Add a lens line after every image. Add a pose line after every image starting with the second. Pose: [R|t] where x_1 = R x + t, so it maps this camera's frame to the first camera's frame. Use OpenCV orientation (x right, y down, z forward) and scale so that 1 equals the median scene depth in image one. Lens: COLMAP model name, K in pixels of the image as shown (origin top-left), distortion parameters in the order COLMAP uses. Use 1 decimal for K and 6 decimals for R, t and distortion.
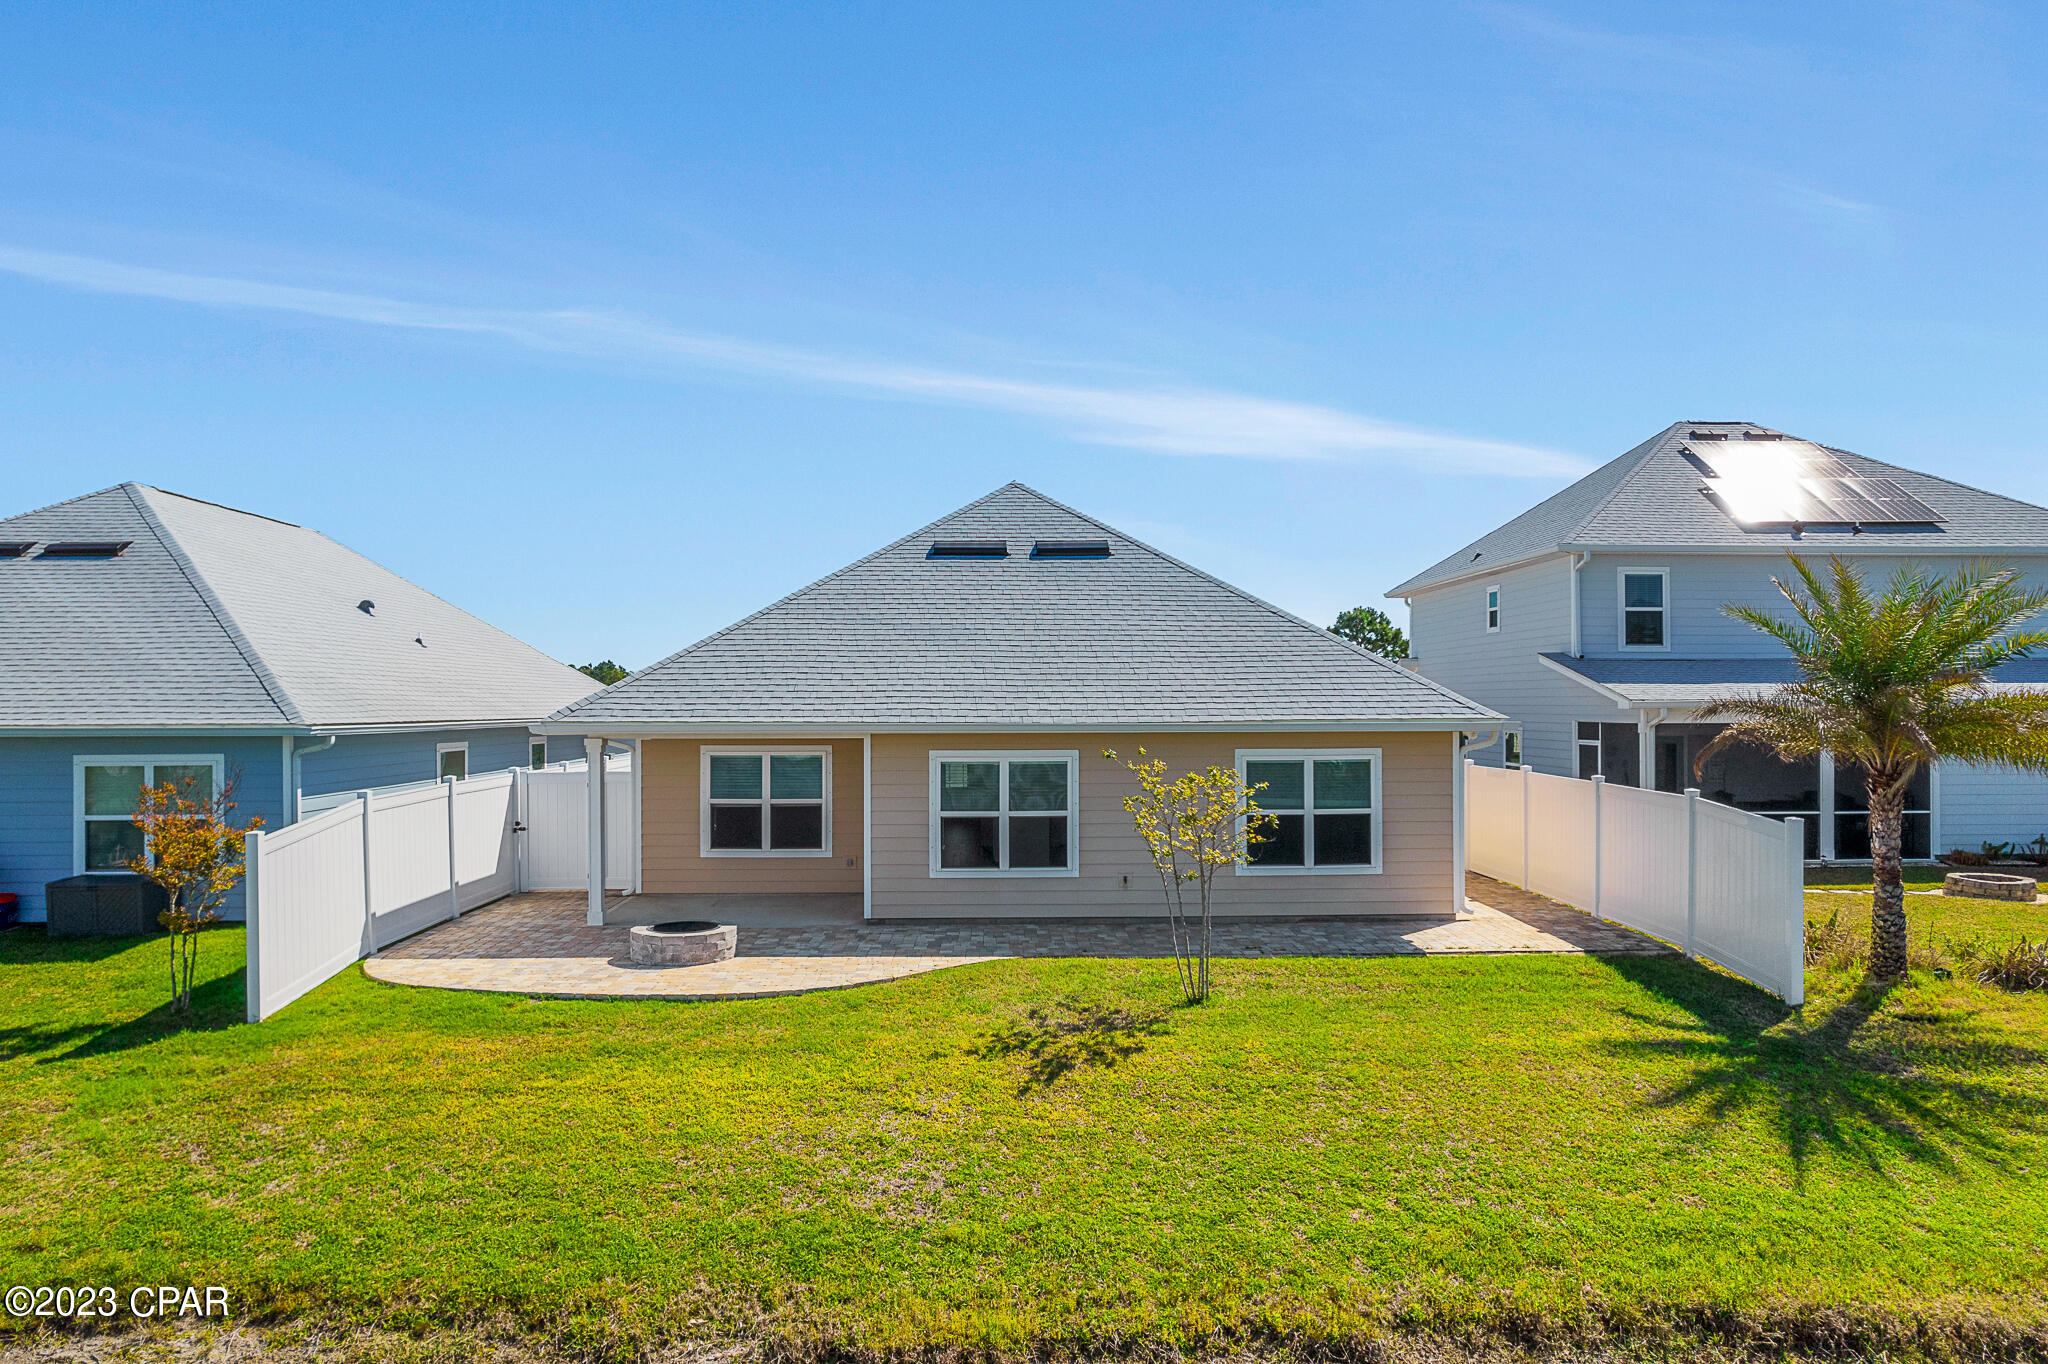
lens RADIAL K [[1410.8, 0, 1024.0], [0, 1410.8, 682.0], [0, 0, 1]] dist [-0.007619, -0.001712]
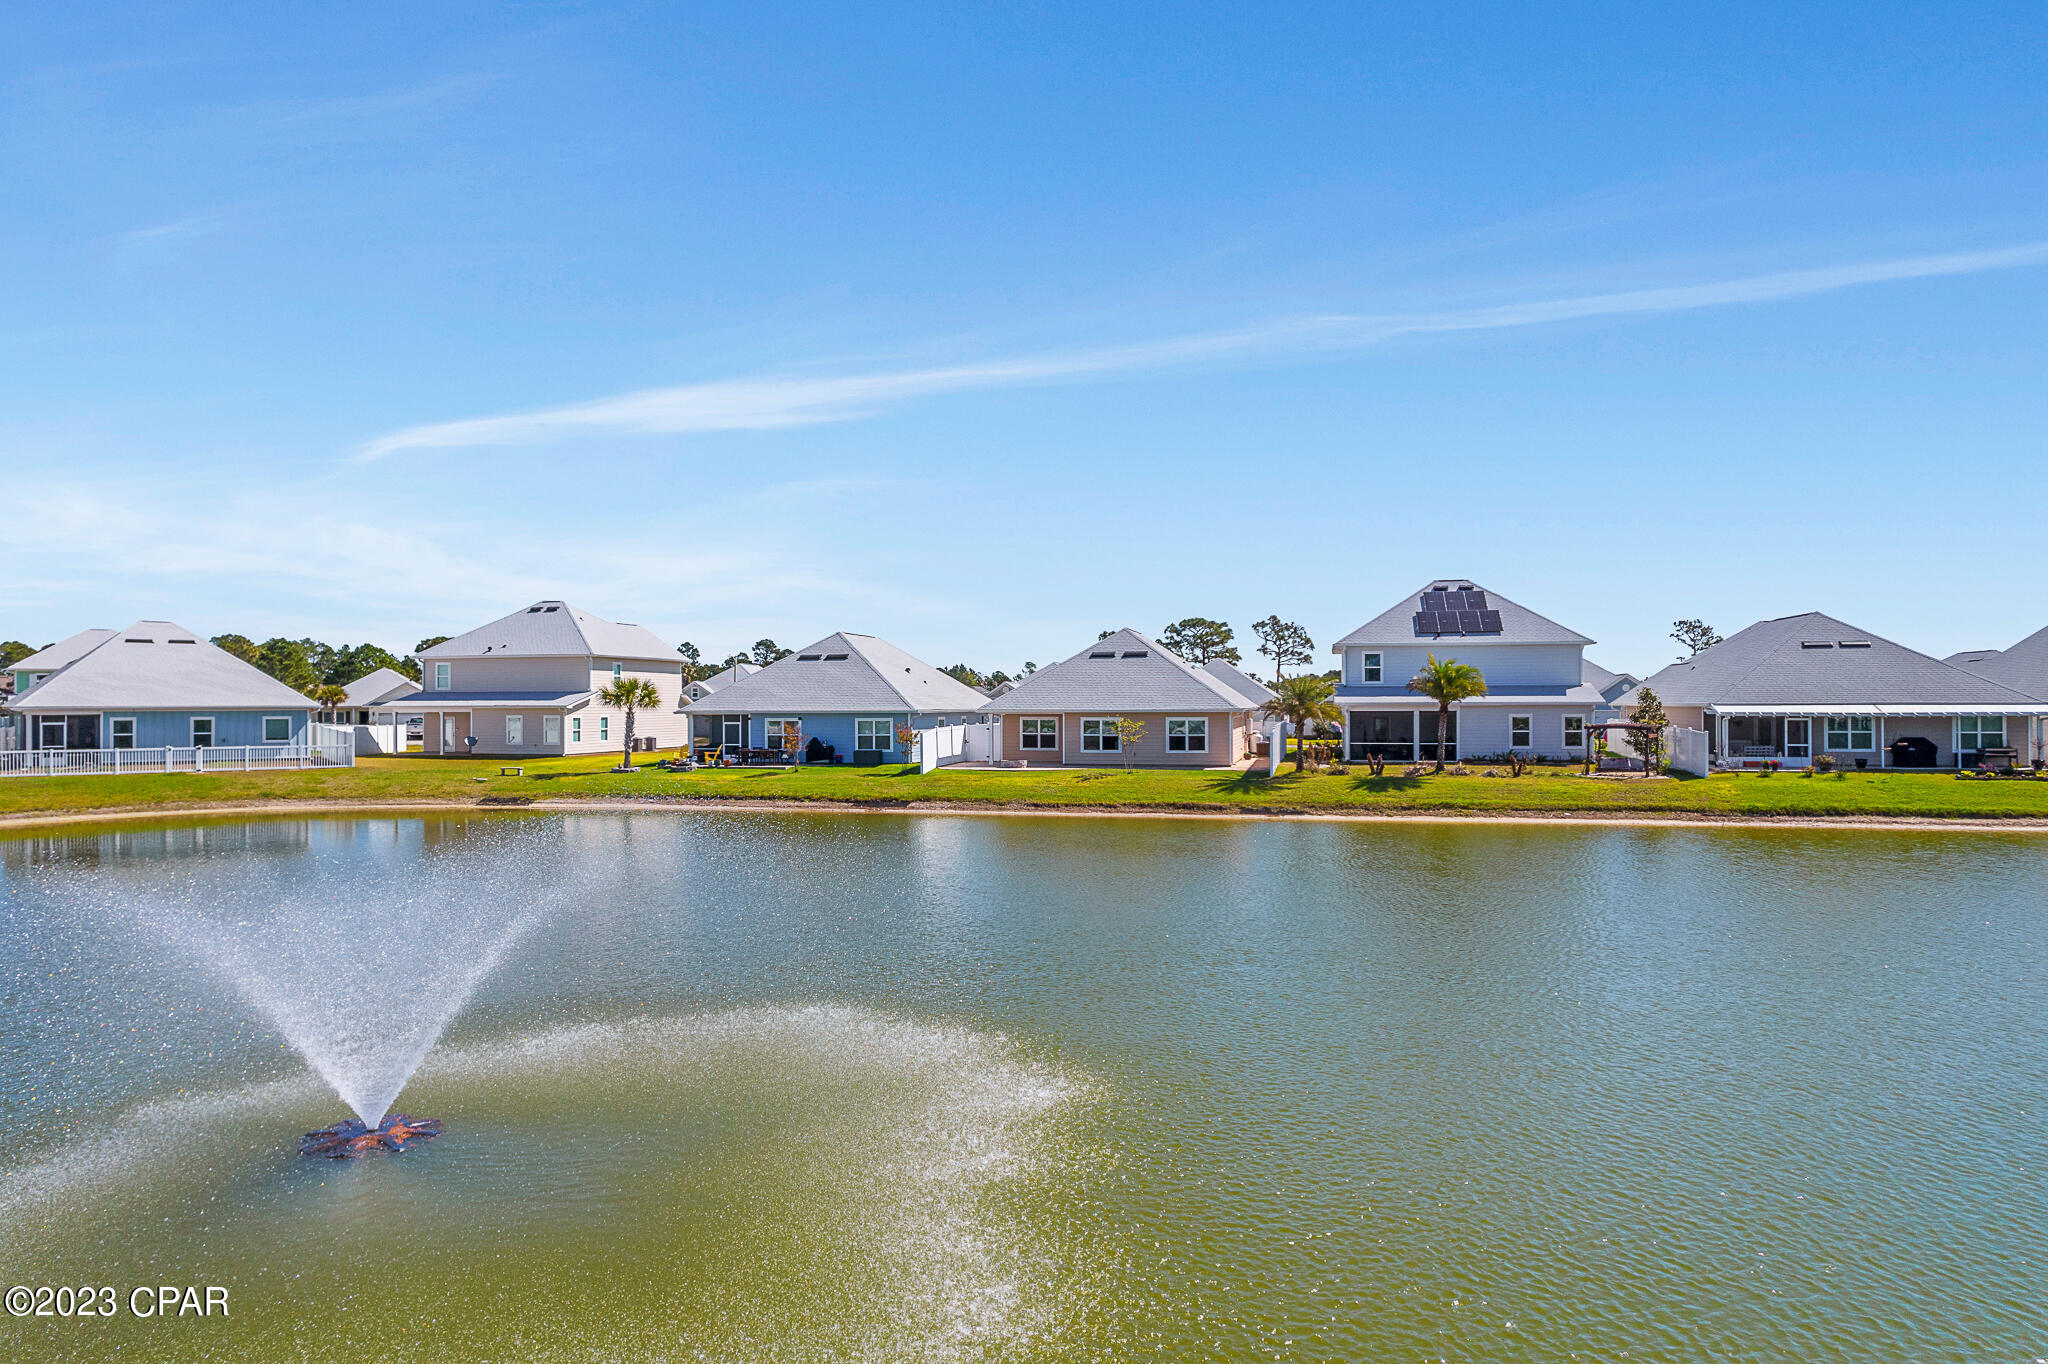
lens RADIAL K [[1410.8, 0, 1024.0], [0, 1410.8, 682.0], [0, 0, 1]] dist [-0.007619, -0.001712]
pose [[0.972330, -0.003668, -0.233584, 0.592638], [0.004706, 0.999981, 0.003889, -0.052738], [0.233565, -0.004881, 0.972329, -2.371785]]
